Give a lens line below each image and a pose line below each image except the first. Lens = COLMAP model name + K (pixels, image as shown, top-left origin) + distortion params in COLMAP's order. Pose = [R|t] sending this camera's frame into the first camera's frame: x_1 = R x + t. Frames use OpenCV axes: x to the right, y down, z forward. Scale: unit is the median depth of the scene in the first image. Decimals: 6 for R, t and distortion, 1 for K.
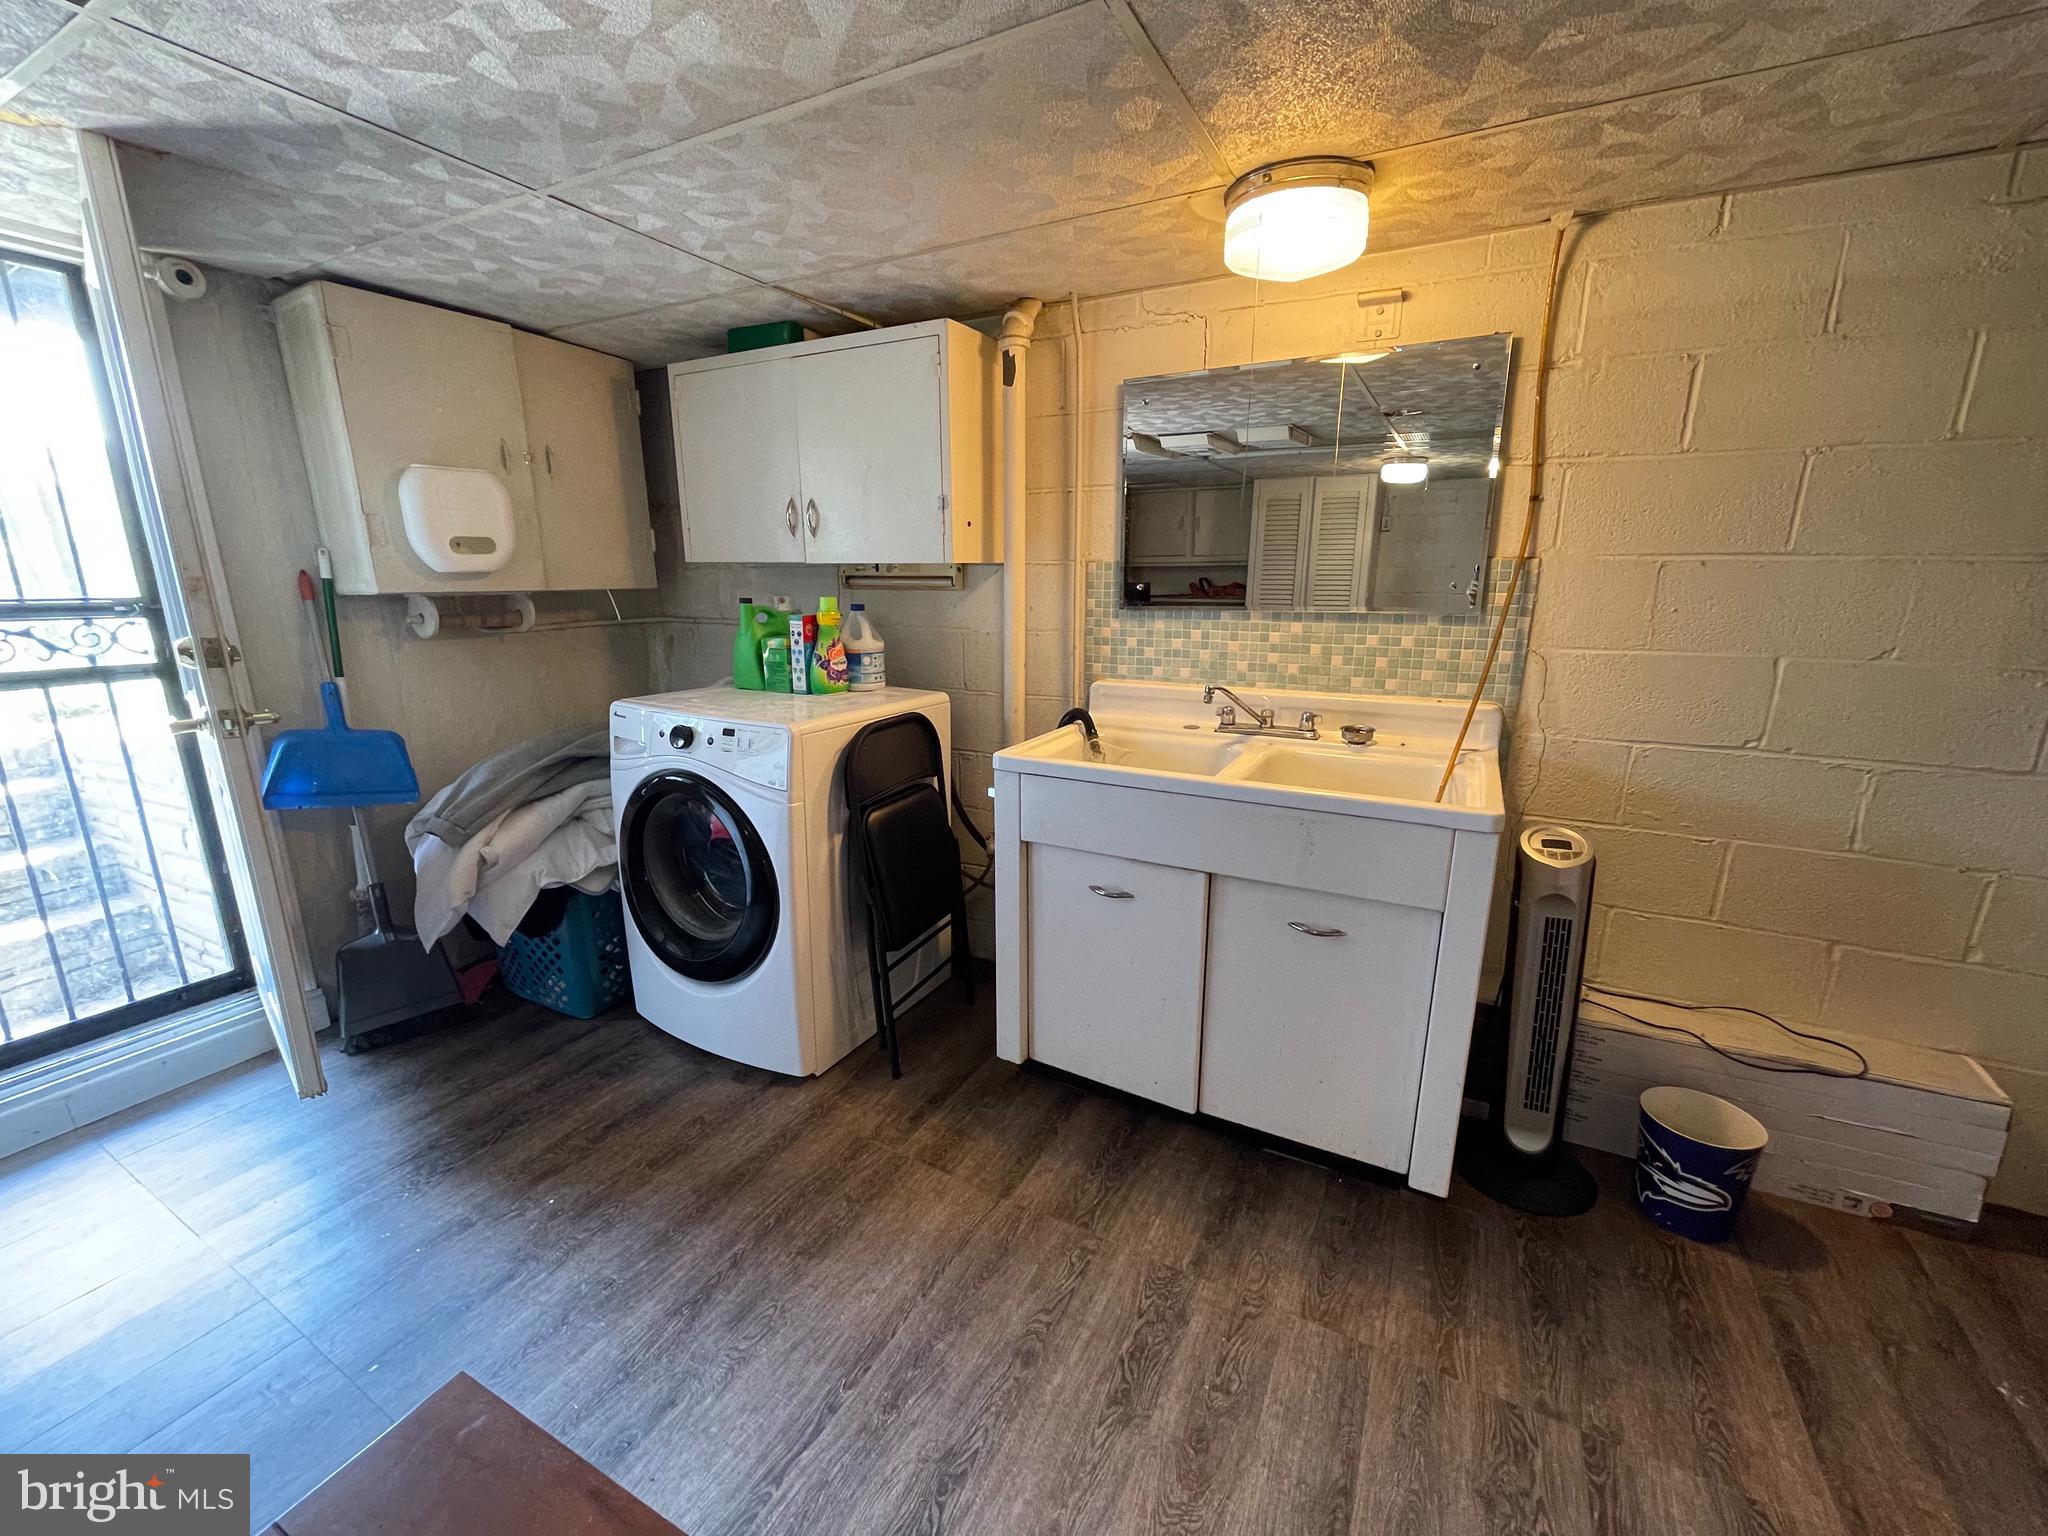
lens RADIAL K [[829.2, 0, 1021.2], [0, 829.2, 776.0], [0, 0, 1]] dist [0.002157, -0.000282]
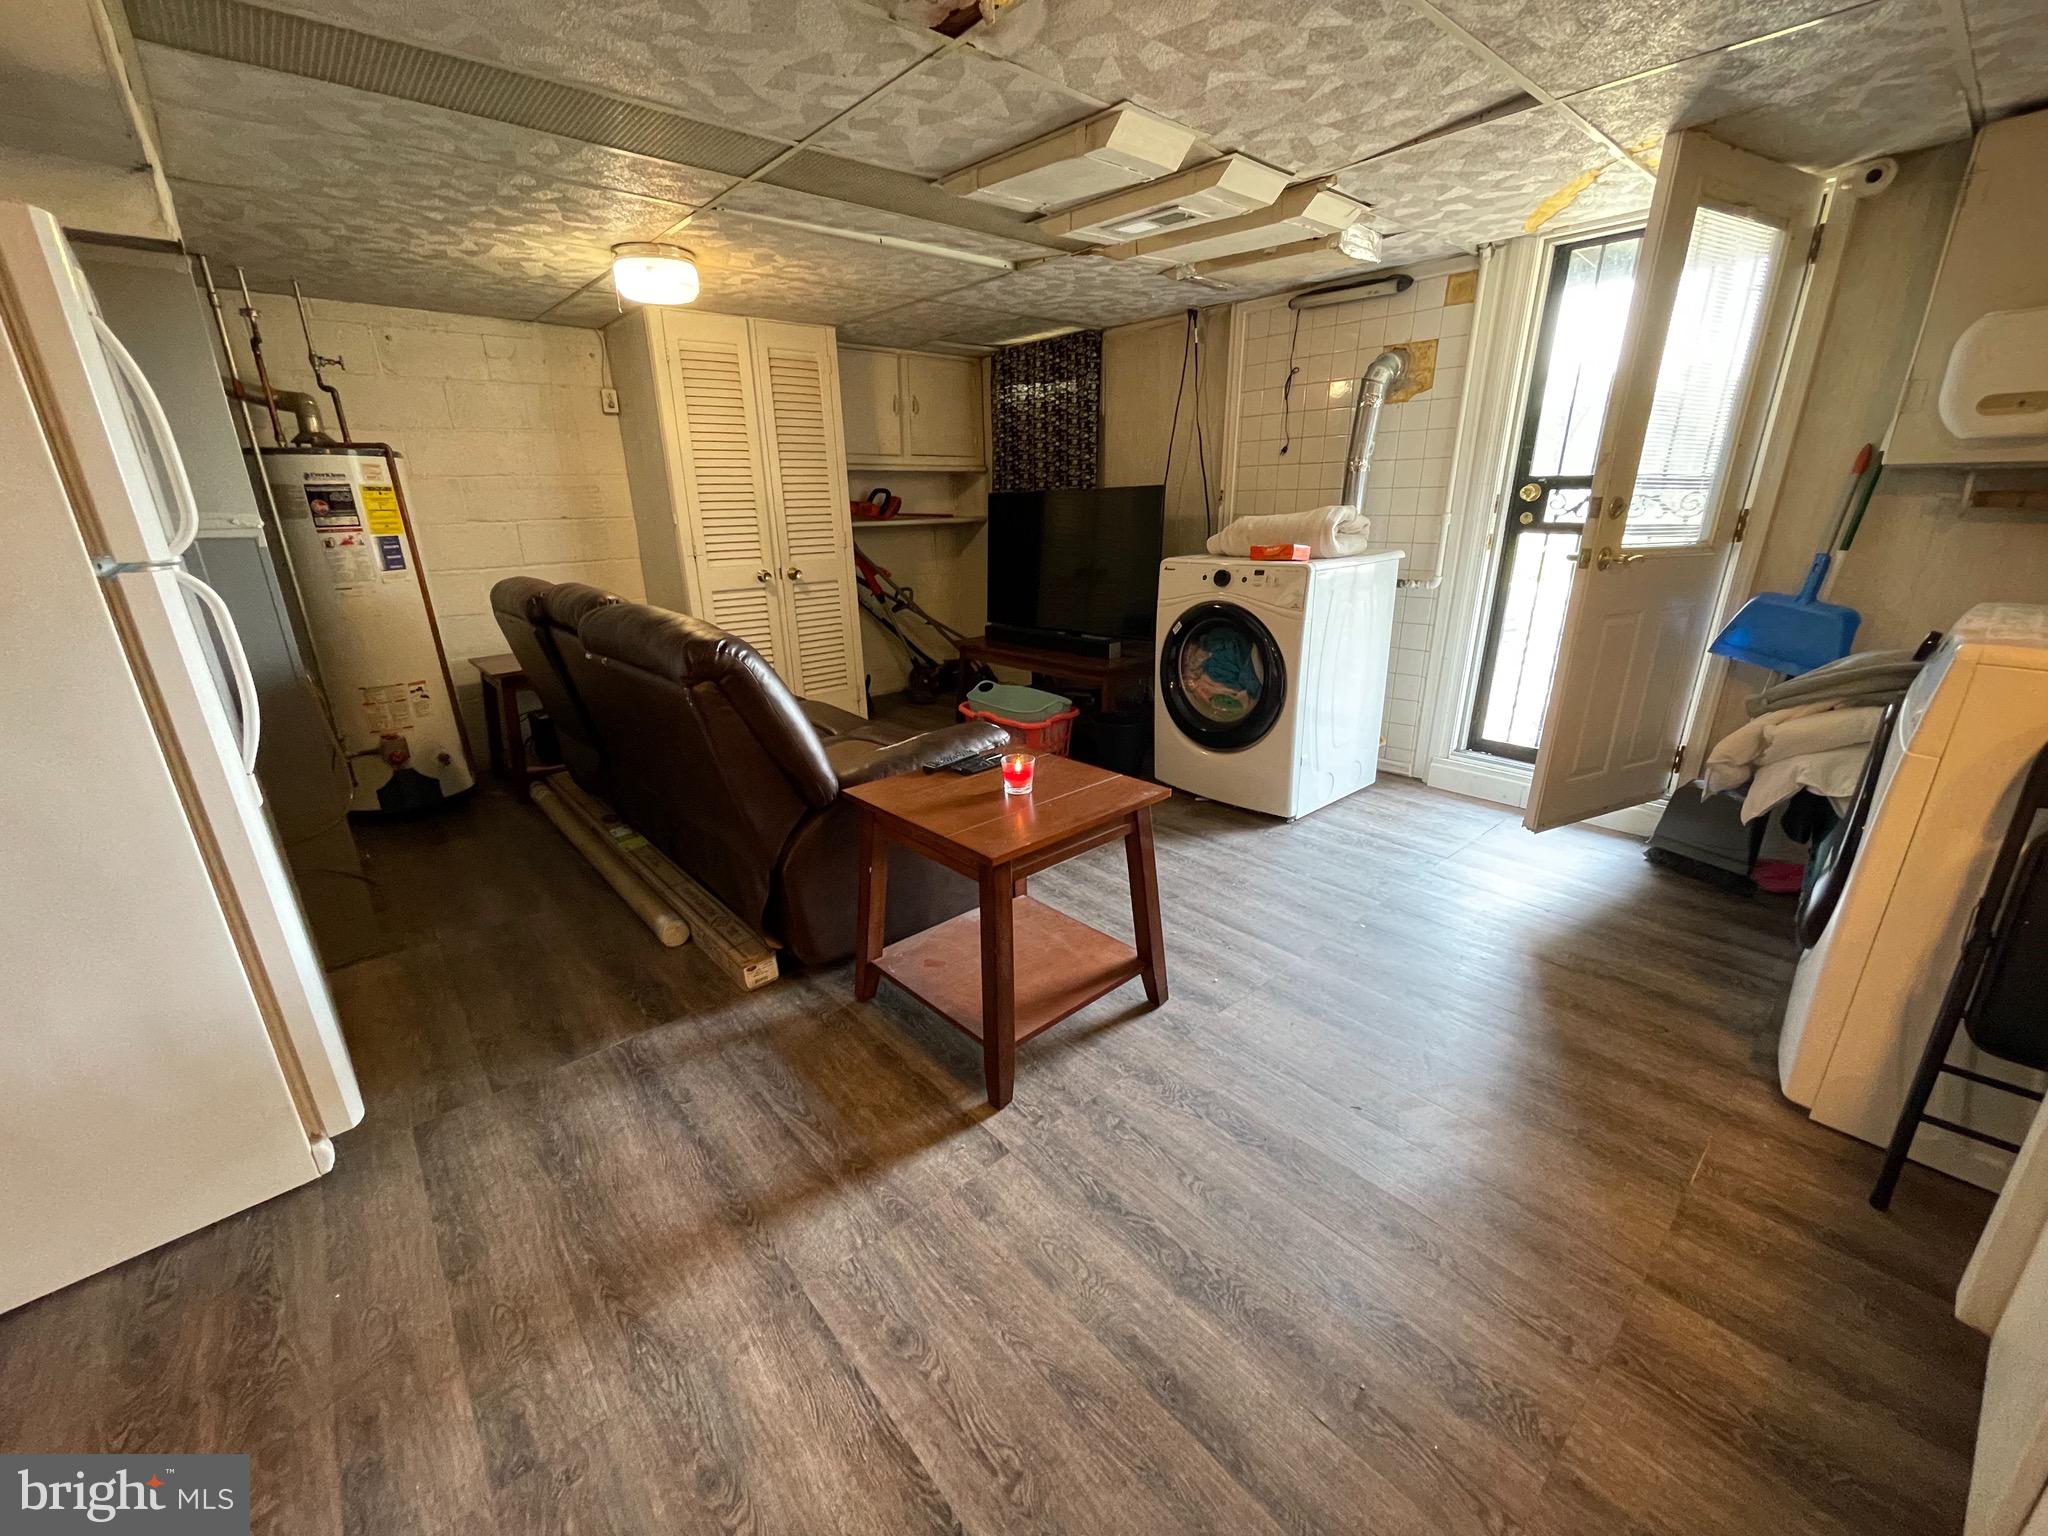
lens RADIAL K [[829.2, 0, 1015.8], [0, 829.2, 775.5], [0, 0, 1]] dist [0.002157, -0.000282]
pose [[-0.347859, 0.306830, -0.885918, 0.623544], [-0.209962, 0.895436, 0.392569, -0.066452], [0.913734, 0.322567, -0.247063, 0.456912]]
